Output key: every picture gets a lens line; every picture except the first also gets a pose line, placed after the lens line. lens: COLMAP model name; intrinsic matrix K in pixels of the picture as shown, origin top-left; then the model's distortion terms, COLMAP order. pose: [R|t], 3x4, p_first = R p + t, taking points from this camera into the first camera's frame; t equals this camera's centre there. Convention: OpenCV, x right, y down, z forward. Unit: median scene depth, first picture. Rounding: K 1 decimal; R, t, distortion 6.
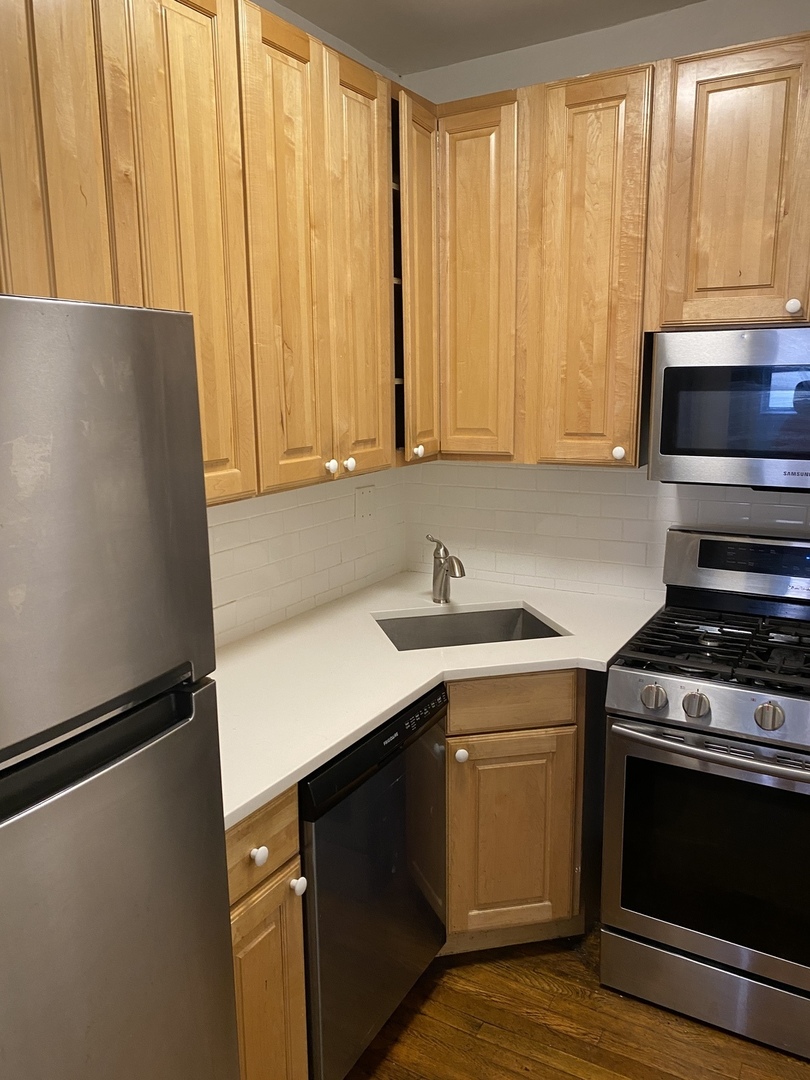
lens RADIAL K [[813.4, 0, 402.9], [0, 813.4, 550.5], [0, 0, 1]] dist [0.007387, -0.069224]
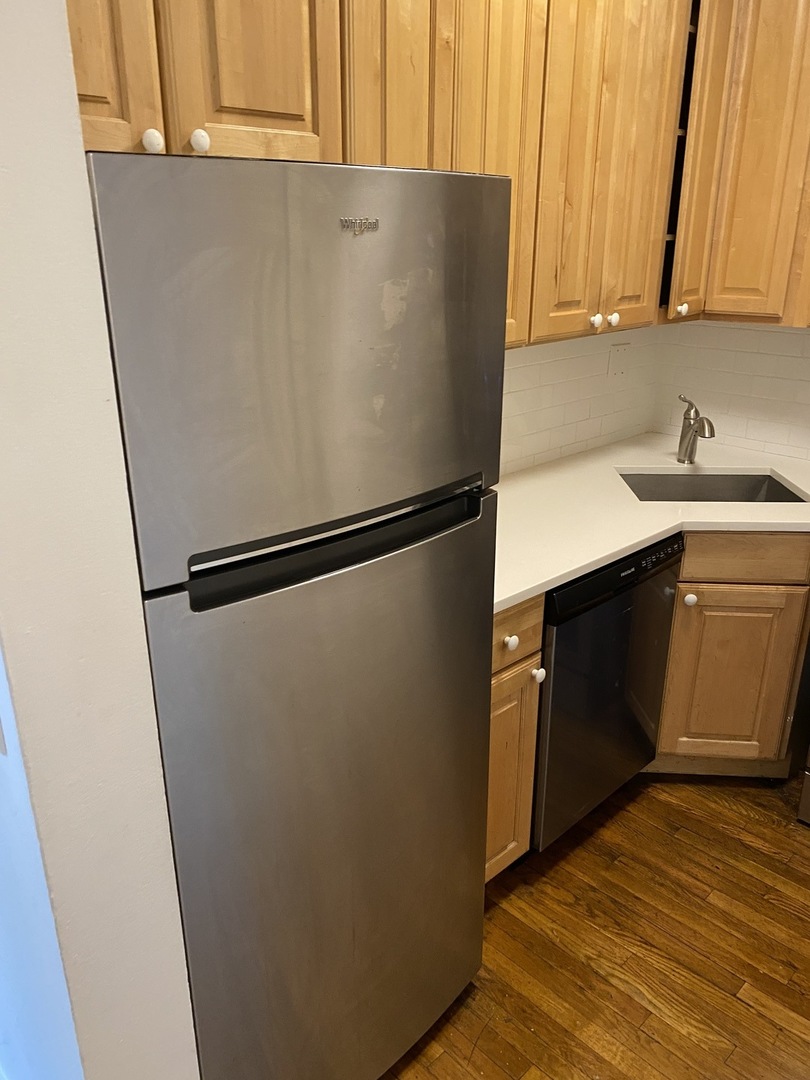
lens RADIAL K [[820.4, 0, 407.3], [0, 820.4, 547.0], [0, 0, 1]] dist [0.002146, -0.009325]
pose [[0.960205, 0.112070, -0.255826, -0.017888], [-0.069251, 0.982894, 0.170654, 0.021839], [0.270575, -0.146147, 0.951541, -0.133052]]
